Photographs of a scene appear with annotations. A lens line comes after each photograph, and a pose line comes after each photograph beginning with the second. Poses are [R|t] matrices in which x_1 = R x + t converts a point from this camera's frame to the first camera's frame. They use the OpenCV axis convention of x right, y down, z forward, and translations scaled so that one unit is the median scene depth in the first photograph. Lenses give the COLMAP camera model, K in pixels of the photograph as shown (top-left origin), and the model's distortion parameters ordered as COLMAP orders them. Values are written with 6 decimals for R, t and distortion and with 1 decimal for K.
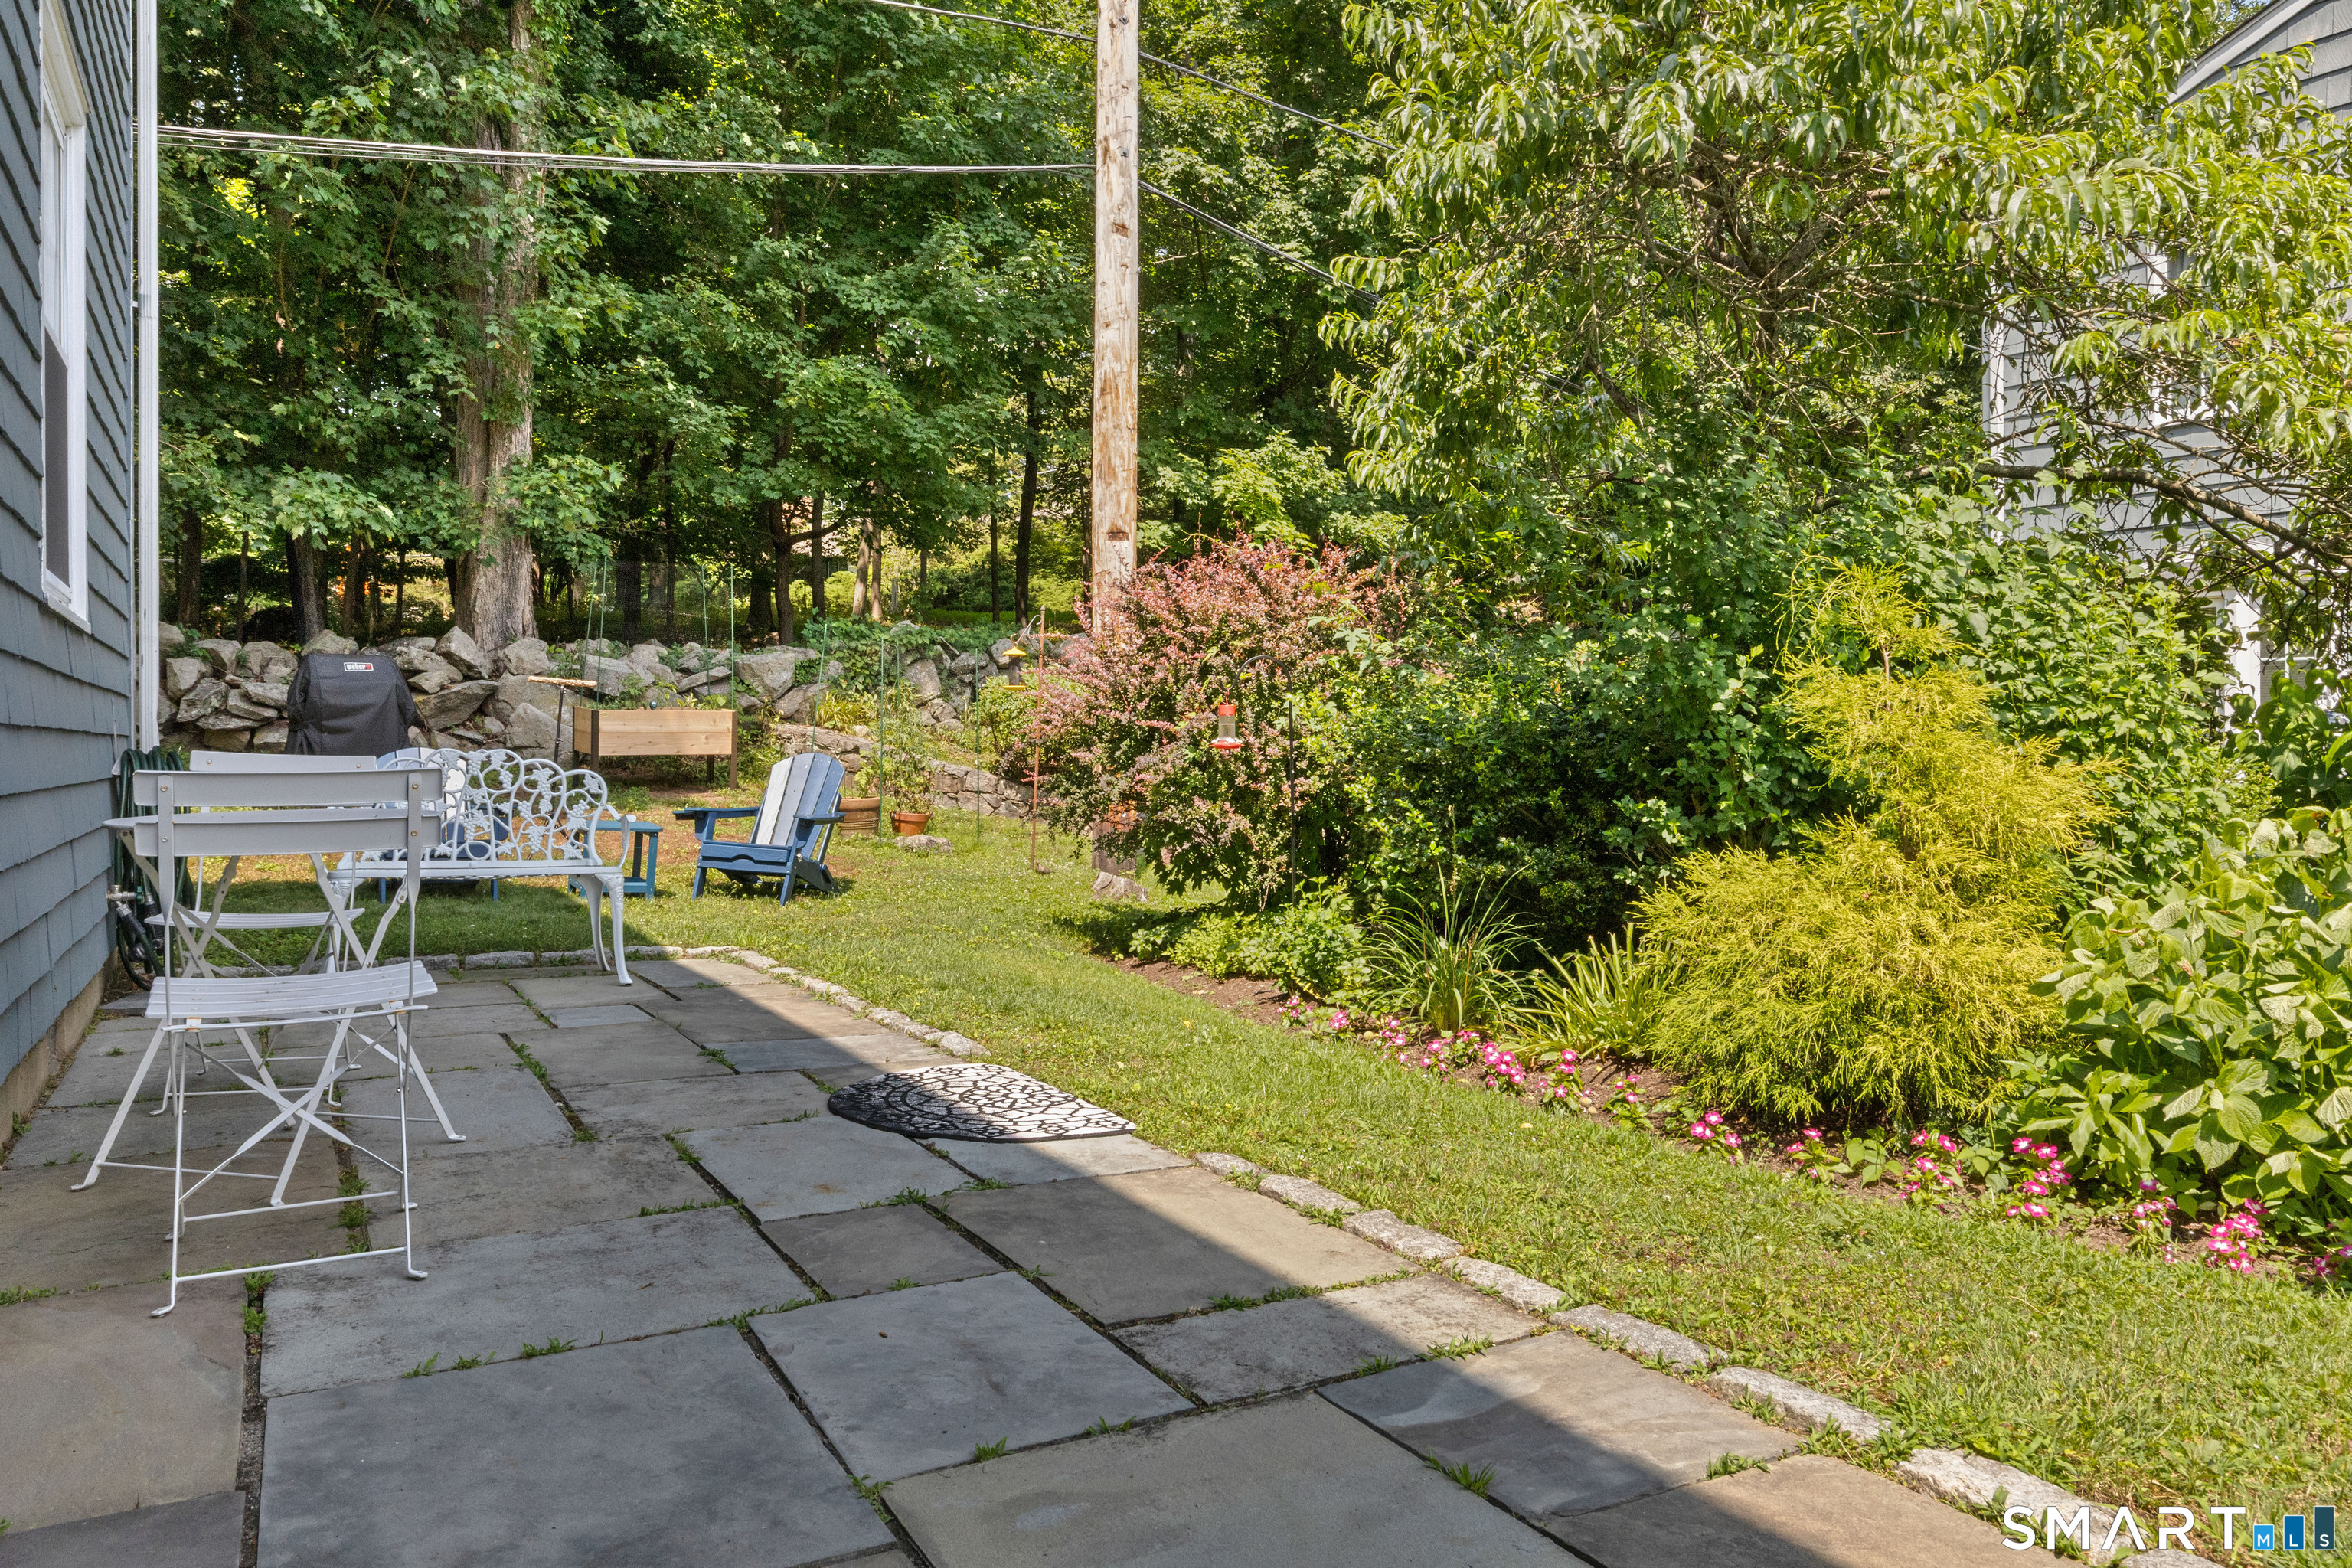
lens RADIAL K [[1608.6, 0, 1140.6], [0, 1608.6, 743.4], [0, 0, 1]] dist [0.004692, 0.003266]
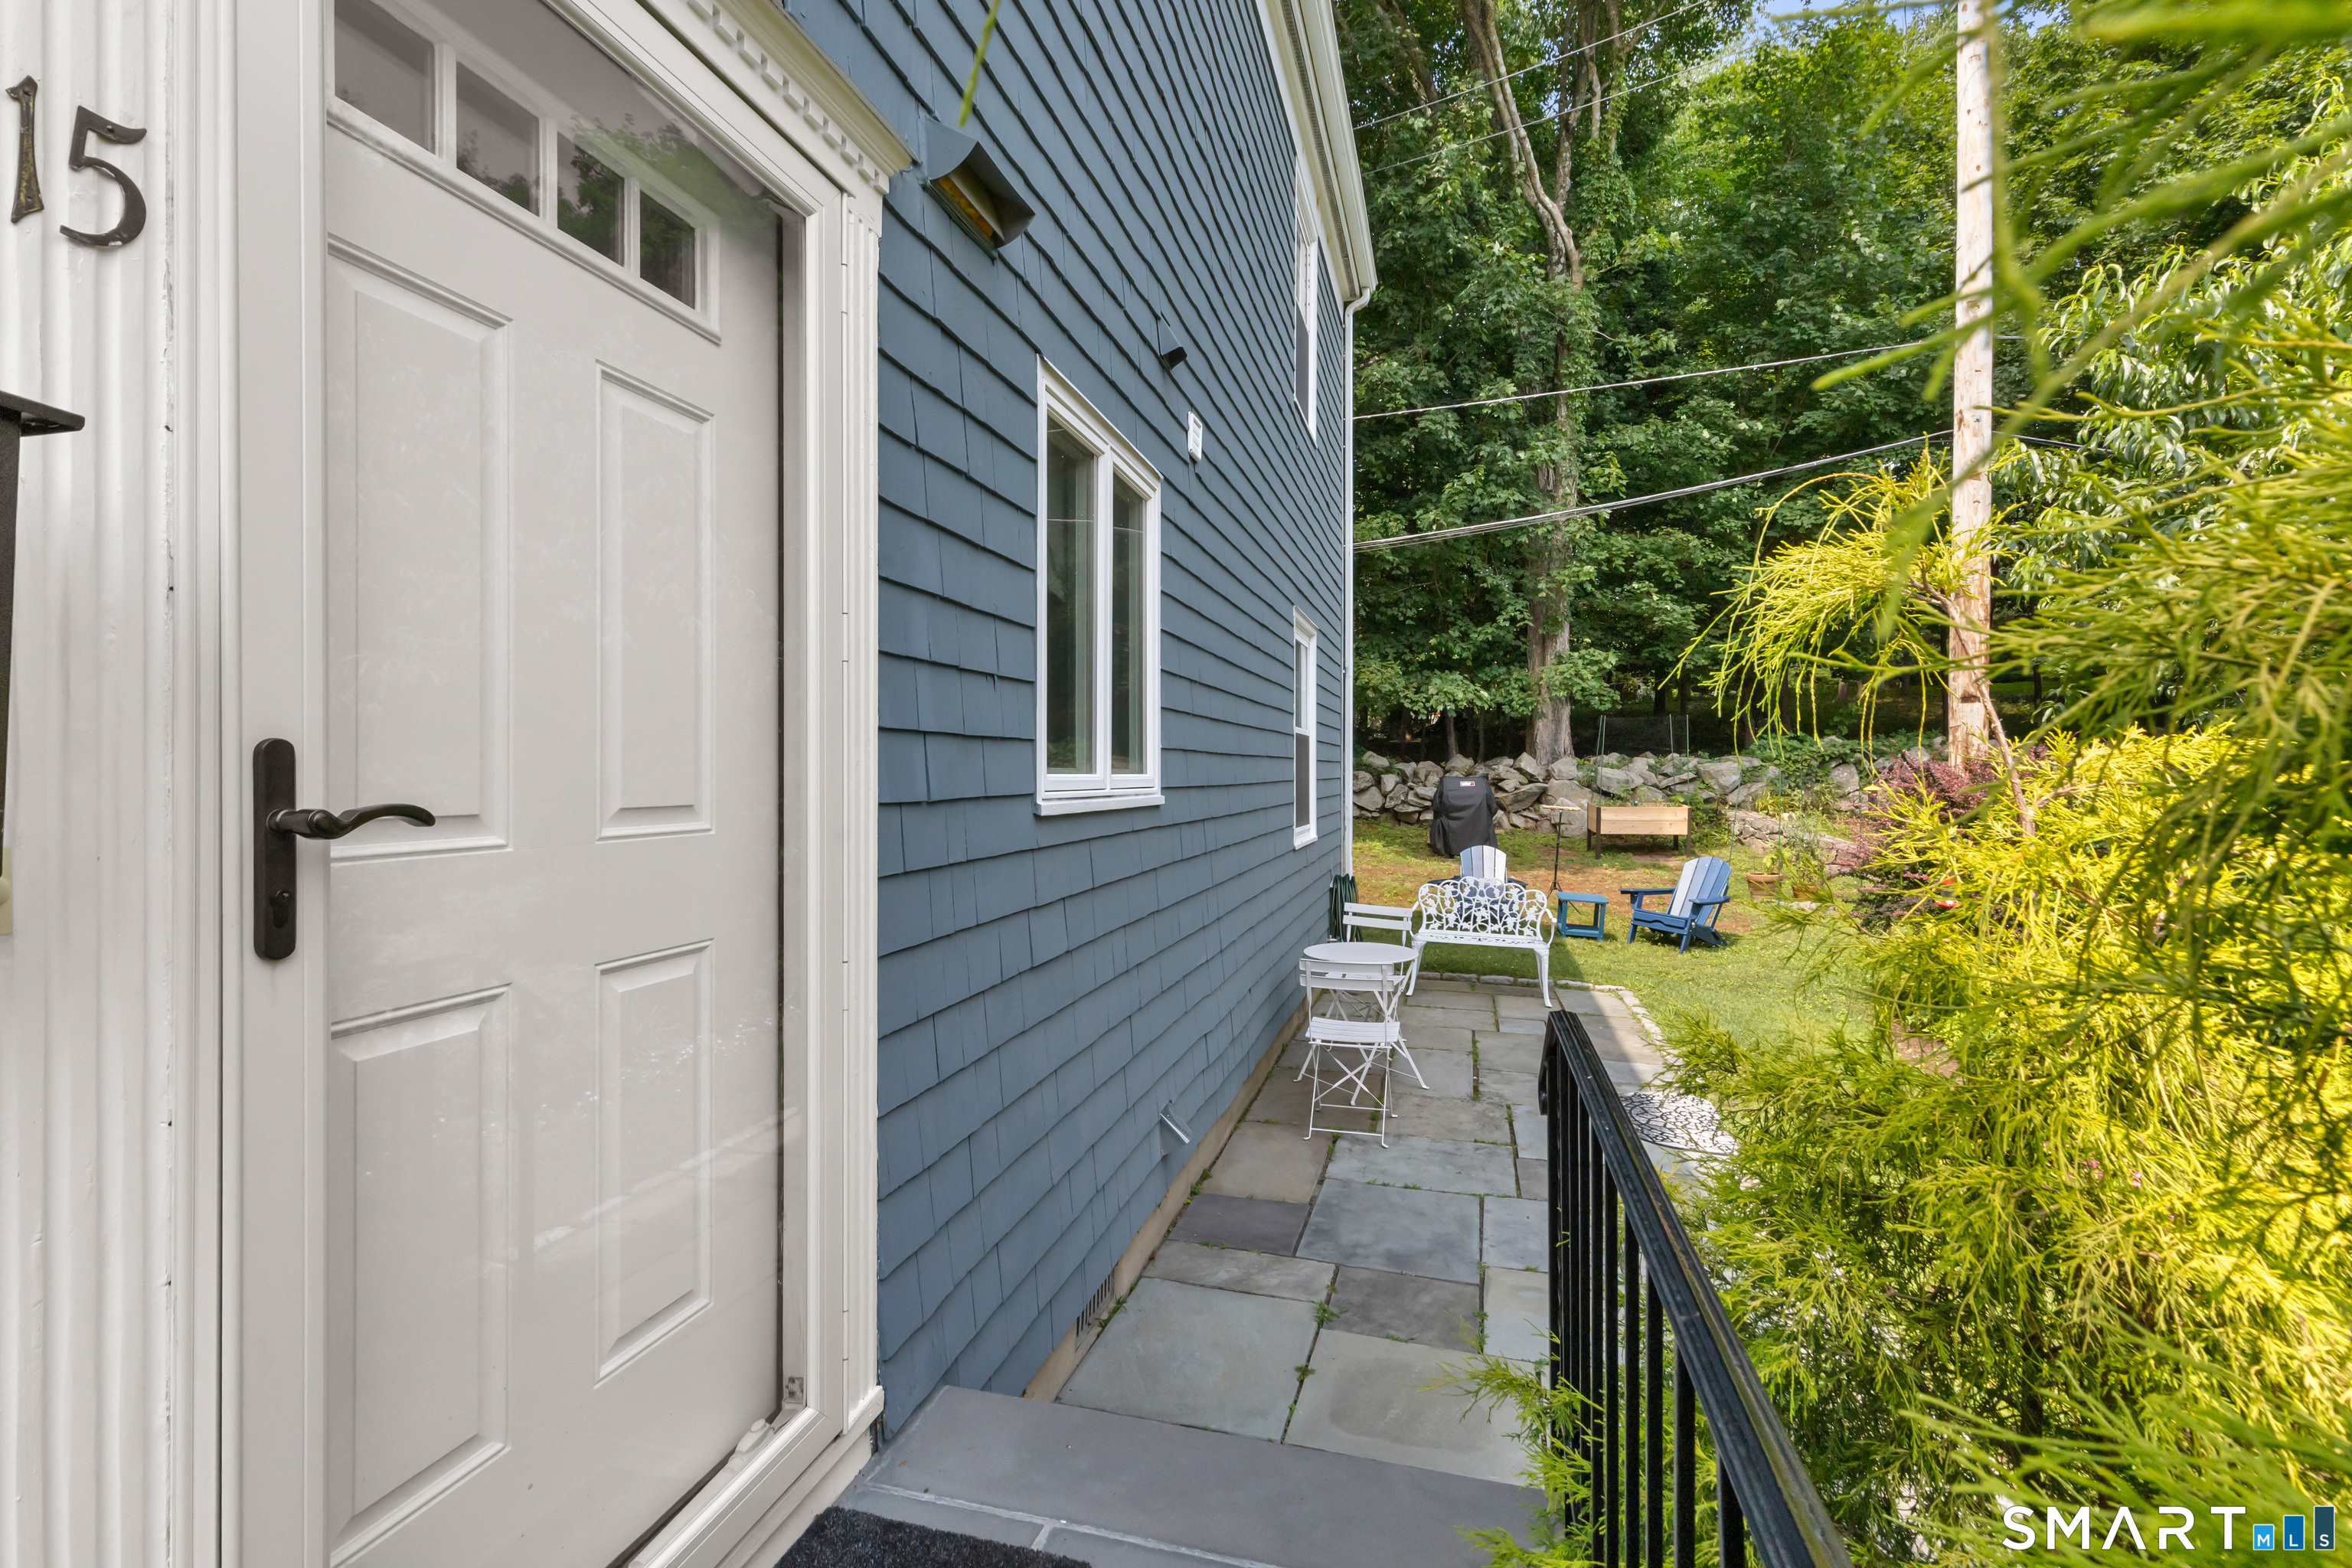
lens RADIAL K [[1048.7, 0, 1172.9], [0, 1048.7, 770.7], [0, 0, 1]] dist [-0.000893, 0.000290]
pose [[0.723020, 0.001863, -0.690824, 0.117908], [-0.002627, 0.999997, -0.000053, -0.069798], [0.690822, 0.001853, 0.723023, -0.123211]]
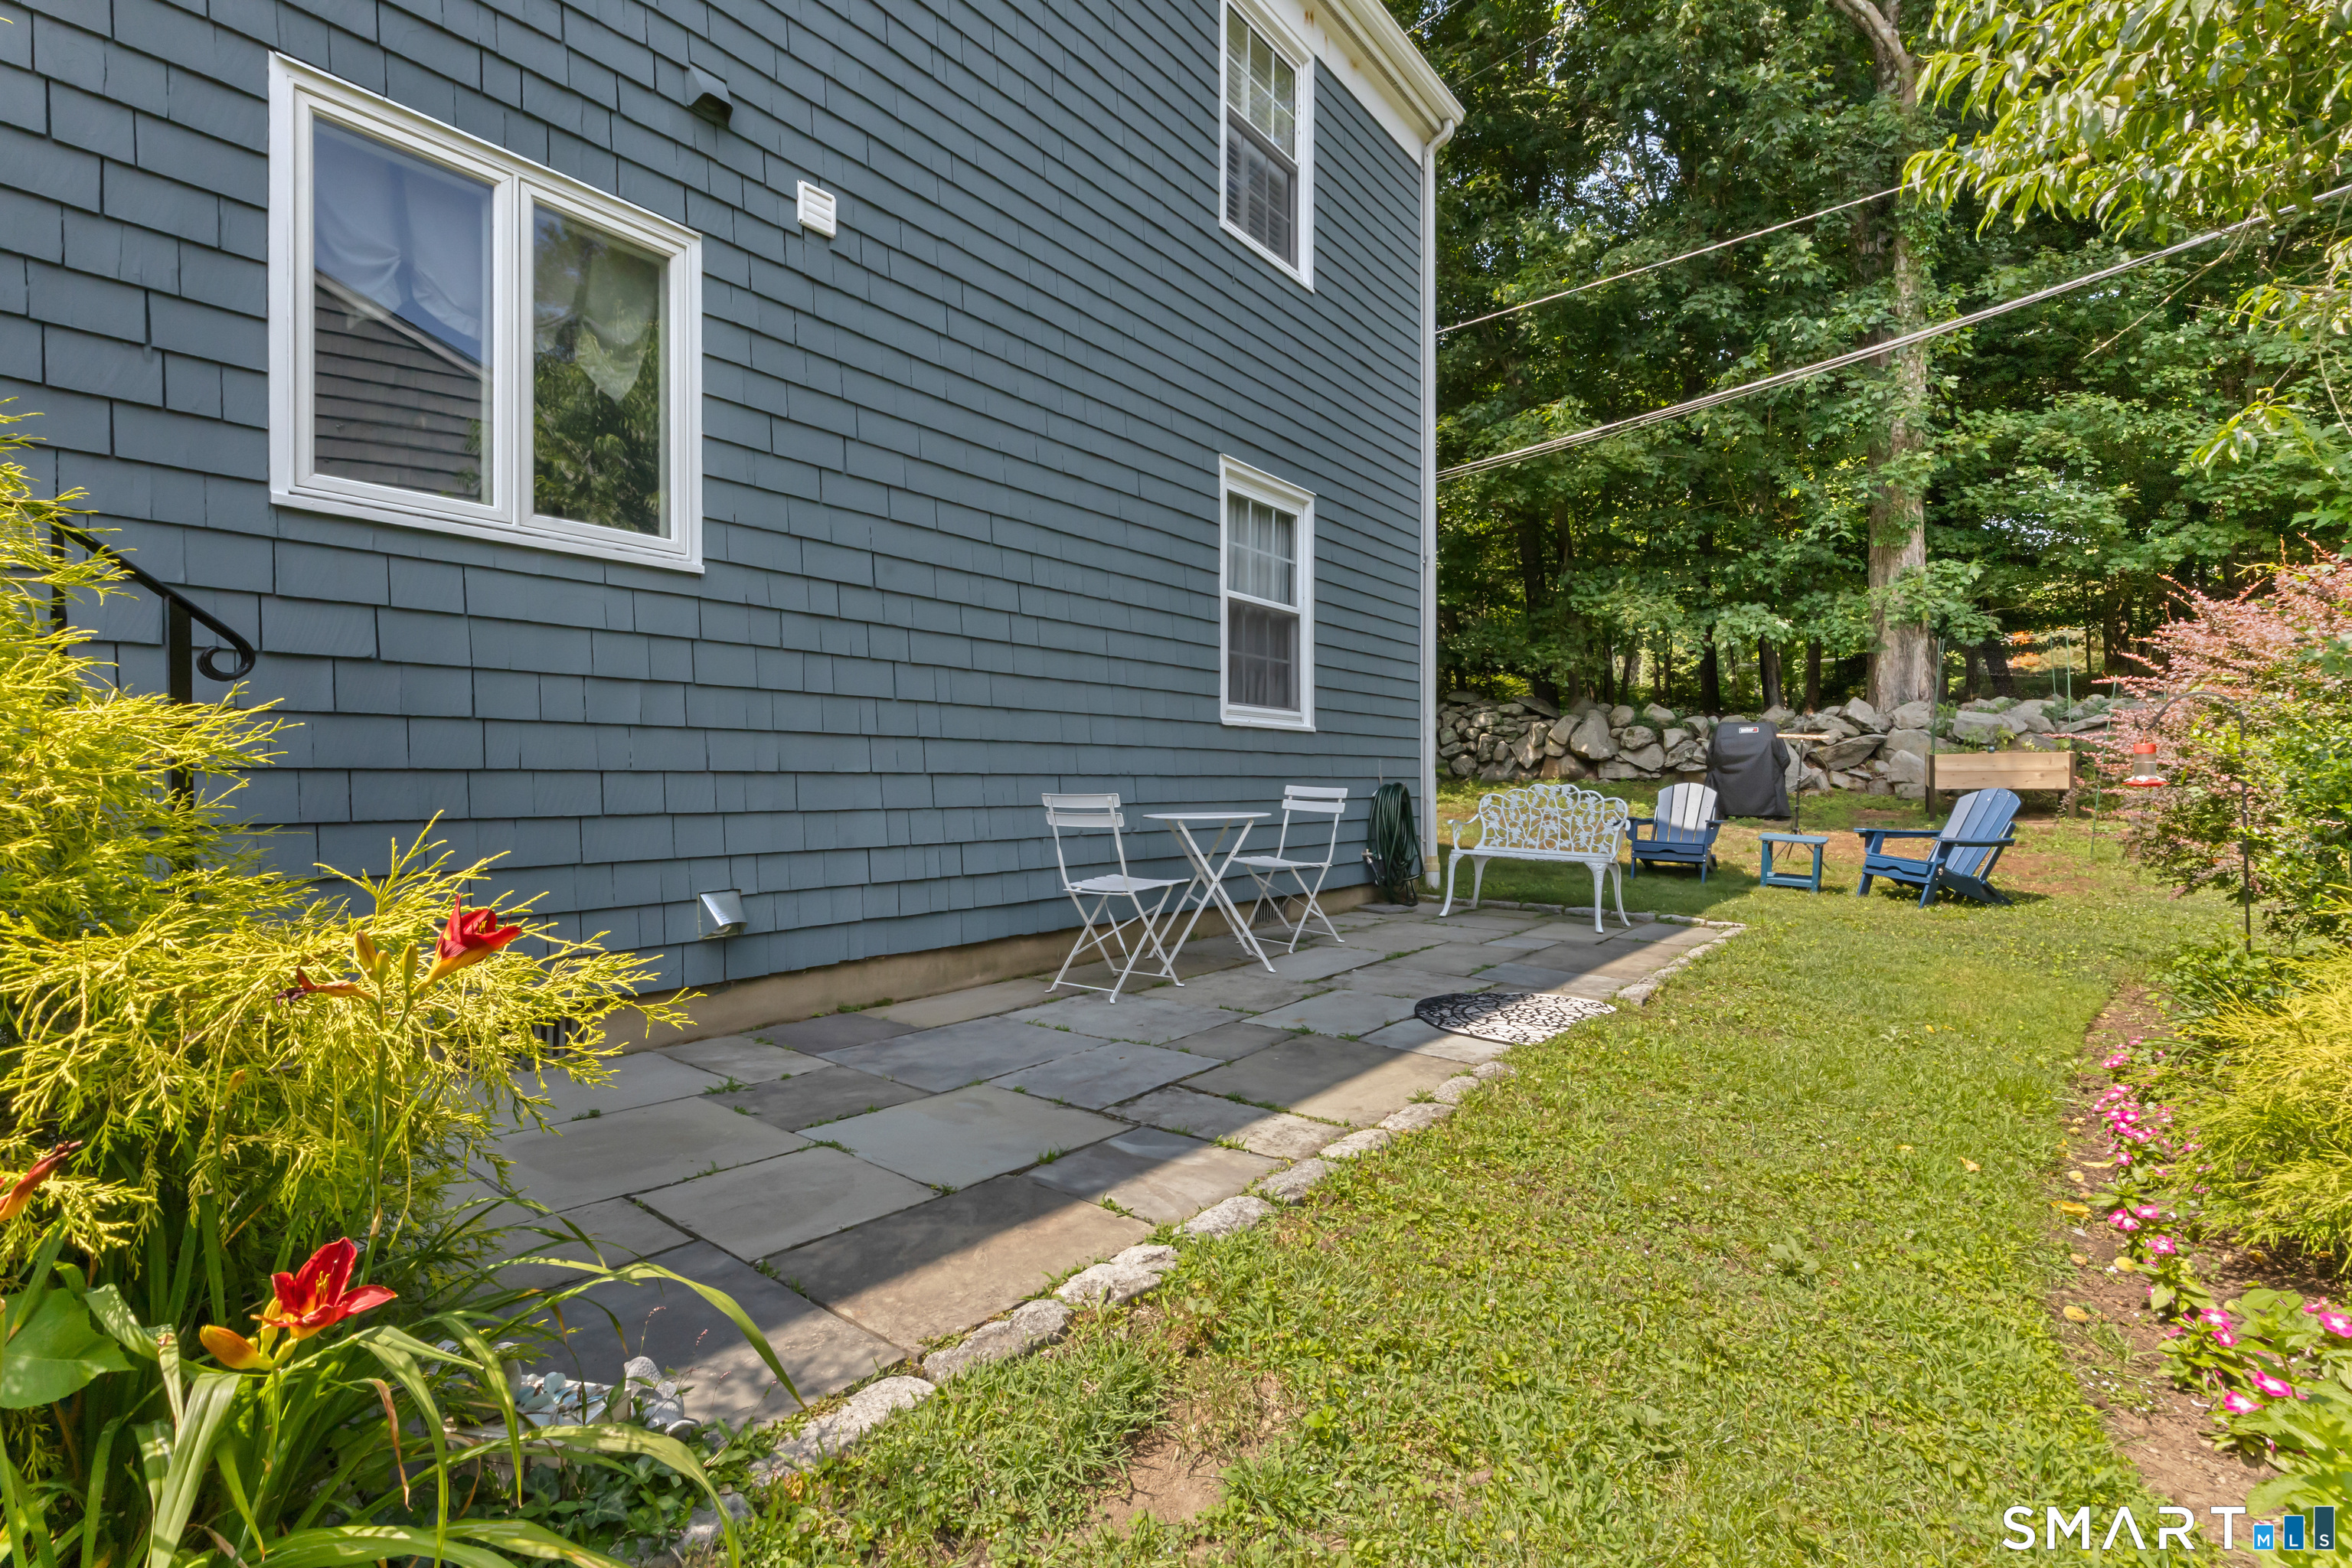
lens RADIAL K [[1048.7, 0, 1172.7], [0, 1048.7, 780.5], [0, 0, 1]] dist [-0.000893, 0.000290]
pose [[0.411396, -0.000697, -0.911456, 0.228360], [0.002119, 0.999998, 0.000191, -0.000806], [0.911454, -0.002010, 0.411397, 0.096758]]
